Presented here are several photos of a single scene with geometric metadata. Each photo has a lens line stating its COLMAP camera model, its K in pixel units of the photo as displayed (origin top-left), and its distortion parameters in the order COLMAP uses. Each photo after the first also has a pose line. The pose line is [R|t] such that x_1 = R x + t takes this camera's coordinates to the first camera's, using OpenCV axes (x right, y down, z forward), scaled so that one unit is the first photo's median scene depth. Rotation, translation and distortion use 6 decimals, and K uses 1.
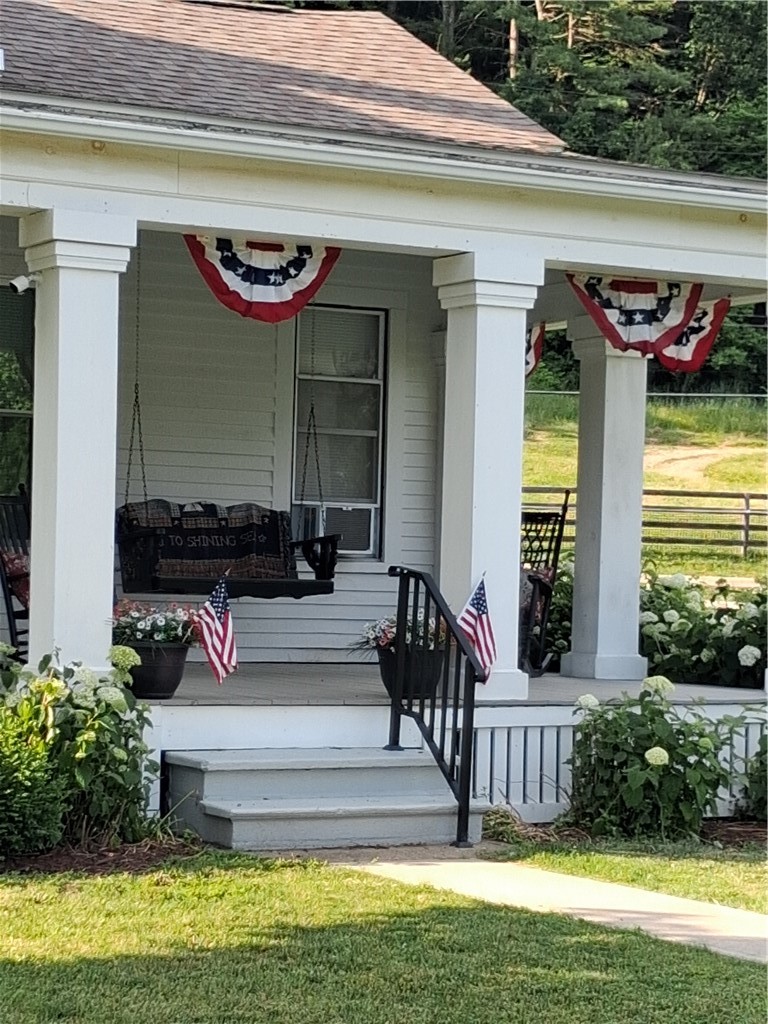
lens RADIAL K [[2774.9, 0, 386.8], [0, 2774.9, 521.0], [0, 0, 1]] dist [0.164024, 0.000000]
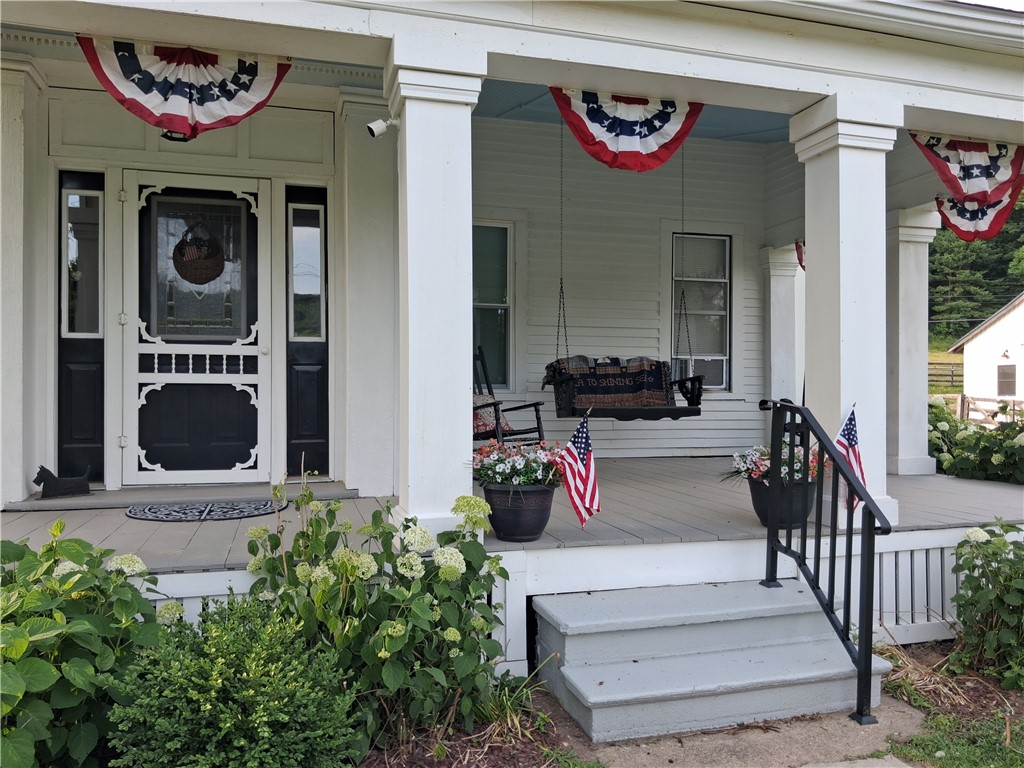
lens RADIAL K [[810.4, 0, 510.7], [0, 810.4, 389.8], [0, 0, 1]] dist [0.043719, -0.083908]
pose [[0.970102, -0.023089, -0.241596, -0.015244], [0.025876, 0.999630, 0.008369, 0.007626], [0.241314, -0.014371, 0.970341, 0.676968]]
